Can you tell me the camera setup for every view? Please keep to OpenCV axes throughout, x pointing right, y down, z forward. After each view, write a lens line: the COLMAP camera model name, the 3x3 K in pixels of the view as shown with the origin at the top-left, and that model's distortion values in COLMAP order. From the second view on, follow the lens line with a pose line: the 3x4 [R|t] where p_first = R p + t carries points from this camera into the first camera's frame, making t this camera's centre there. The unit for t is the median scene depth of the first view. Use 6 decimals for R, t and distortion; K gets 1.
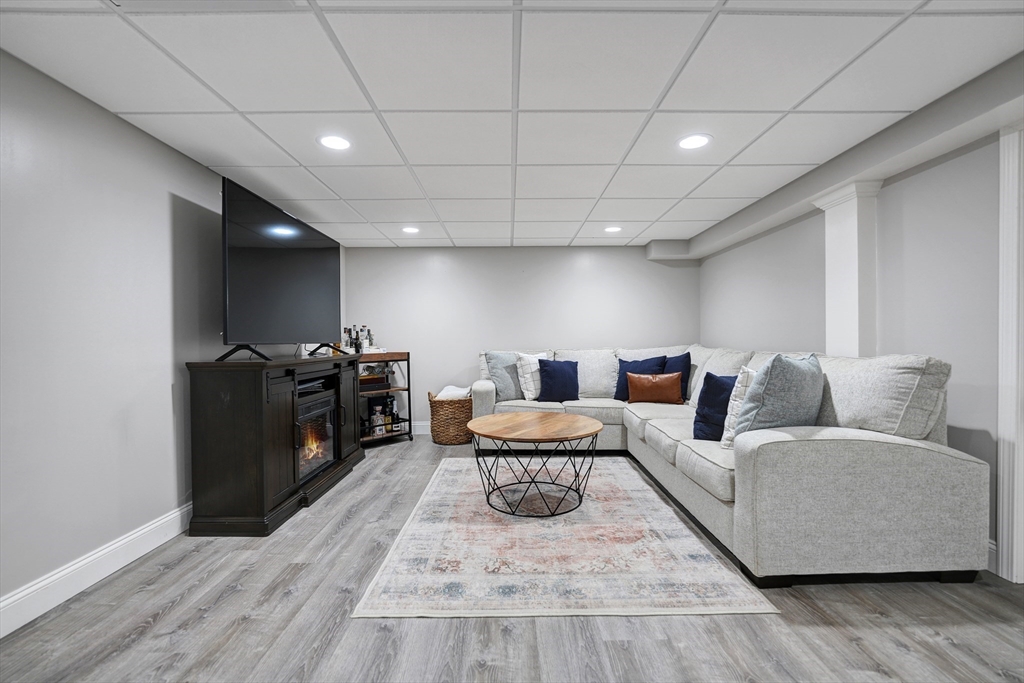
lens RADIAL K [[449.5, 0, 508.6], [0, 449.5, 339.3], [0, 0, 1]] dist [-0.019921, 0.001029]
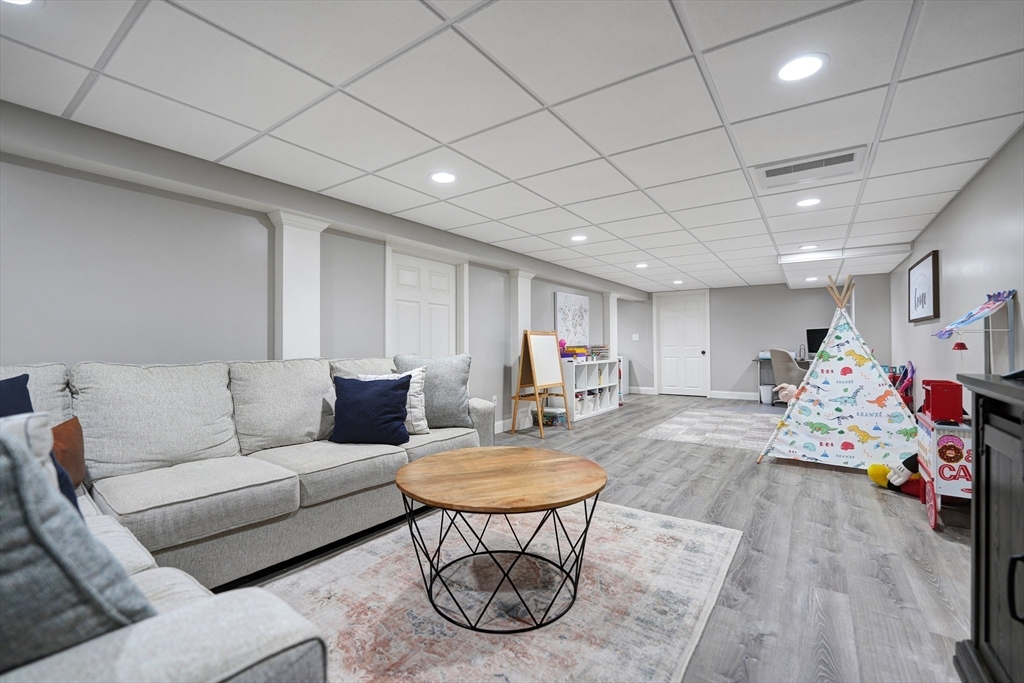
lens RADIAL K [[425.9, 0, 529.2], [0, 425.9, 348.5], [0, 0, 1]] dist [-0.028750, 0.003021]
pose [[-0.835901, 0.011851, 0.548752, -0.338539], [0.013484, 0.999909, -0.001054, 0.013888], [-0.548715, 0.006519, -0.835984, 1.611187]]
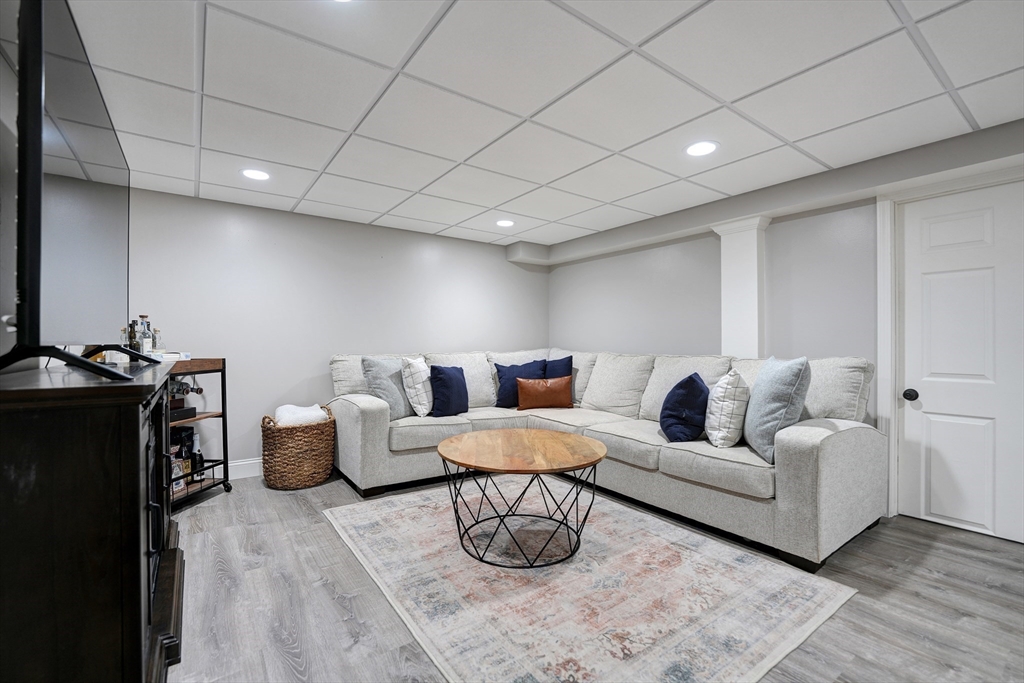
lens RADIAL K [[449.5, 0, 506.7], [0, 449.5, 342.0], [0, 0, 1]] dist [-0.019921, 0.001029]
pose [[0.808859, 0.011999, 0.587881, -0.475797], [-0.010191, 0.999928, -0.006387, 0.007230], [-0.587915, -0.000825, 0.808922, 0.394860]]
